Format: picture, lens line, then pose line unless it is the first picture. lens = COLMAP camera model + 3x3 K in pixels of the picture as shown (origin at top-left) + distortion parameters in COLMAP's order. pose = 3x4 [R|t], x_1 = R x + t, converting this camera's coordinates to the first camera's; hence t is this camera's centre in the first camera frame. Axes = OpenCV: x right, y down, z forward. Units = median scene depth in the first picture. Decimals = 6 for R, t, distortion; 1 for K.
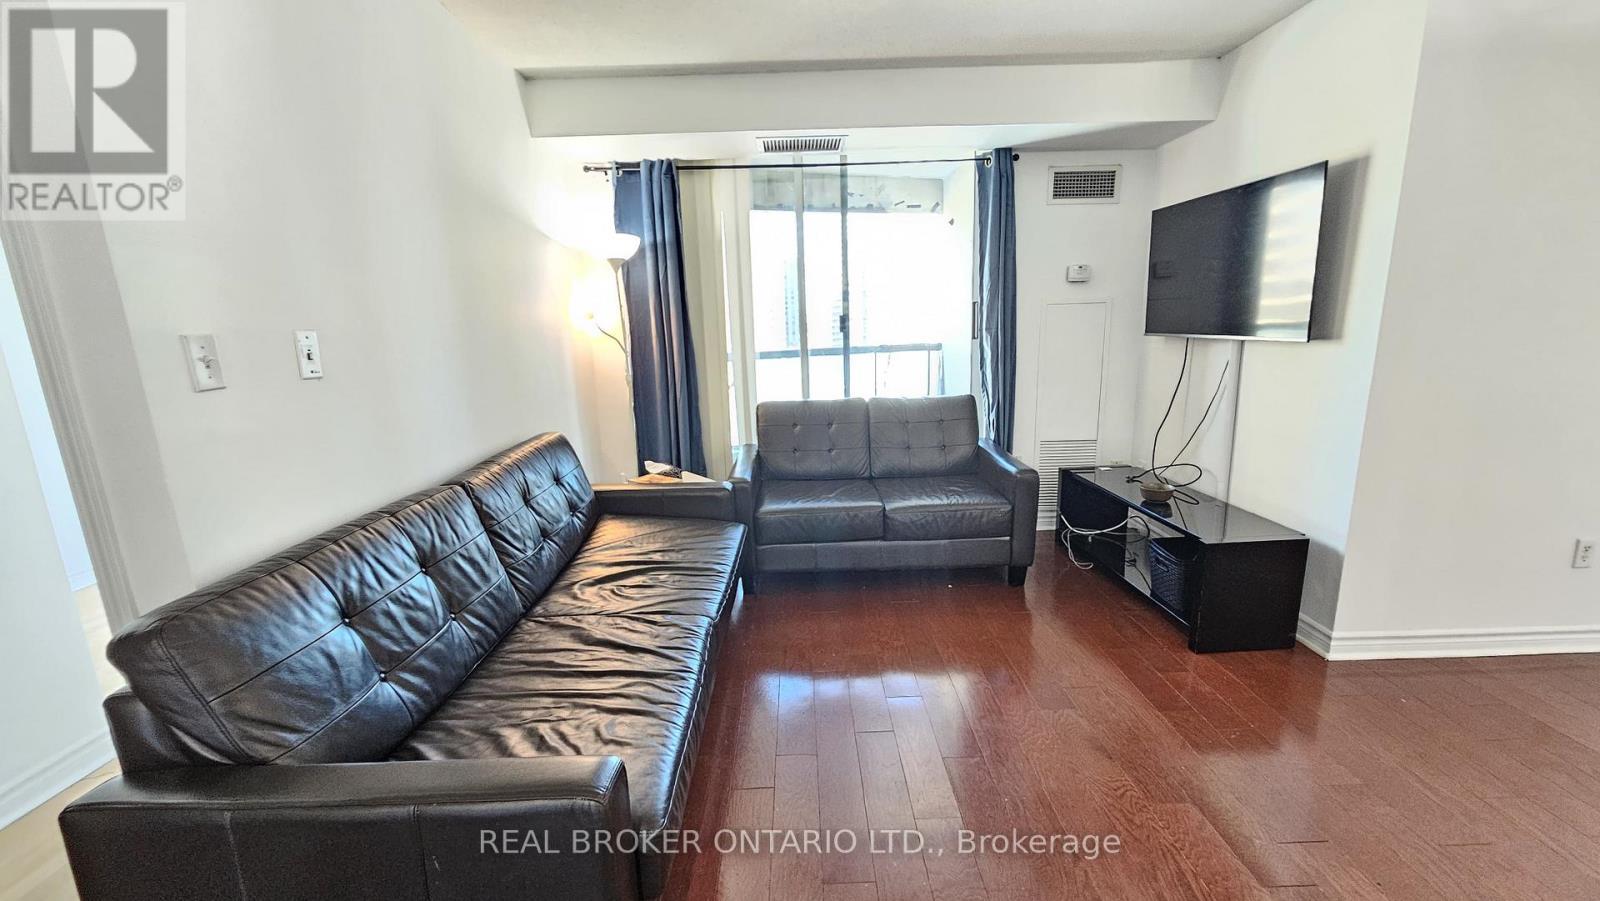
lens RADIAL K [[656.8, 0, 795.1], [0, 656.8, 459.3], [0, 0, 1]] dist [0.004274, -0.000733]
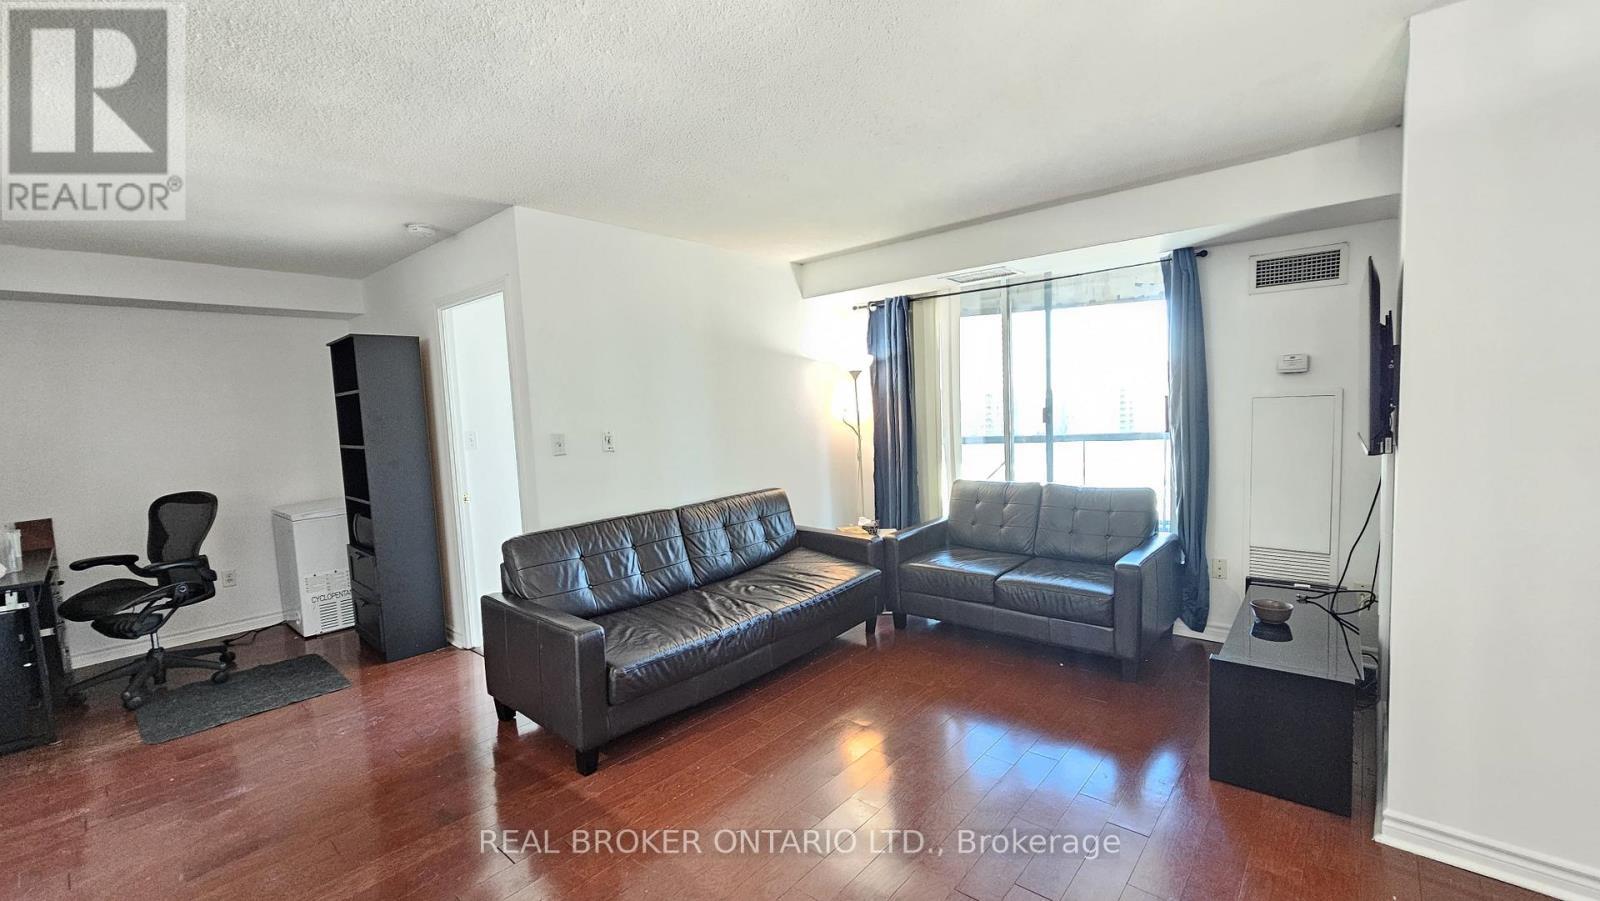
lens RADIAL K [[656.8, 0, 799.8], [0, 656.8, 453.6], [0, 0, 1]] dist [0.004274, -0.000733]
pose [[0.743062, 0.049036, -0.667424, 0.555855], [-0.121418, 0.990638, -0.062395, -0.024933], [0.658116, 0.127400, 0.742059, -0.096073]]
